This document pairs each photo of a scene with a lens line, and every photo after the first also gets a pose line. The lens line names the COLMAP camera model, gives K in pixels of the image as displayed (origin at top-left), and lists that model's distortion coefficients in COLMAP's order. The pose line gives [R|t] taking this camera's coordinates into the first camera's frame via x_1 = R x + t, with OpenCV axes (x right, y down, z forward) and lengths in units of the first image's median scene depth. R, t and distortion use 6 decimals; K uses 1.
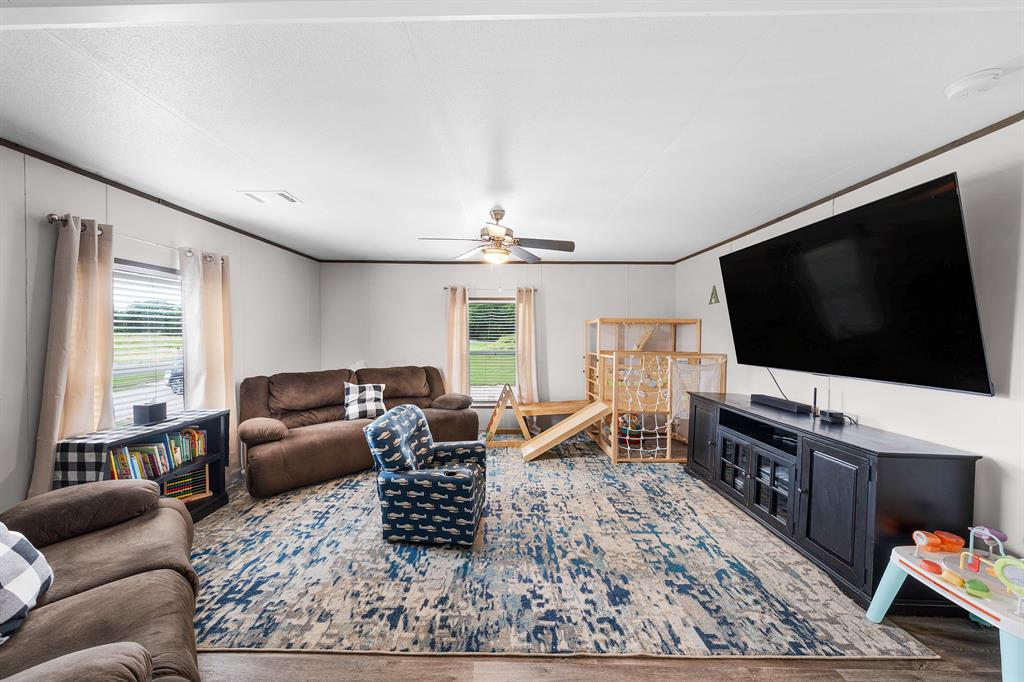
lens RADIAL K [[355.2, 0, 508.7], [0, 355.2, 337.6], [0, 0, 1]] dist [-0.001564, 0.001762]
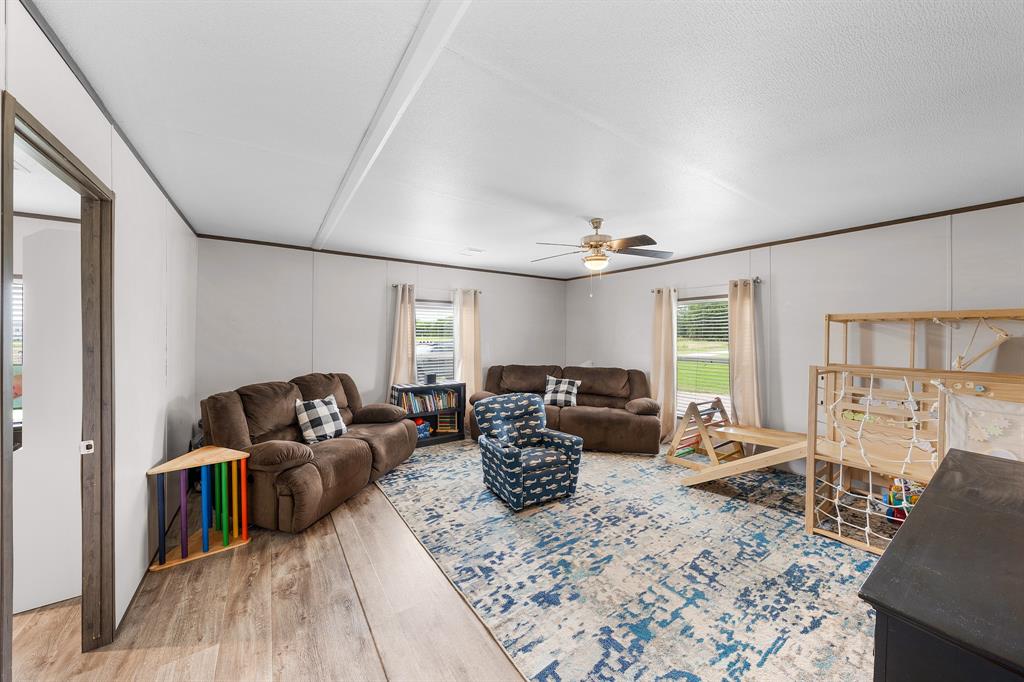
lens RADIAL K [[350.7, 0, 509.7], [0, 350.7, 336.8], [0, 0, 1]] dist [-0.001537, -0.000047]
pose [[0.587675, -0.000265, -0.809097, 0.692583], [-0.013497, 0.999858, -0.010131, 0.002799], [0.808985, 0.016874, 0.587587, 0.217897]]
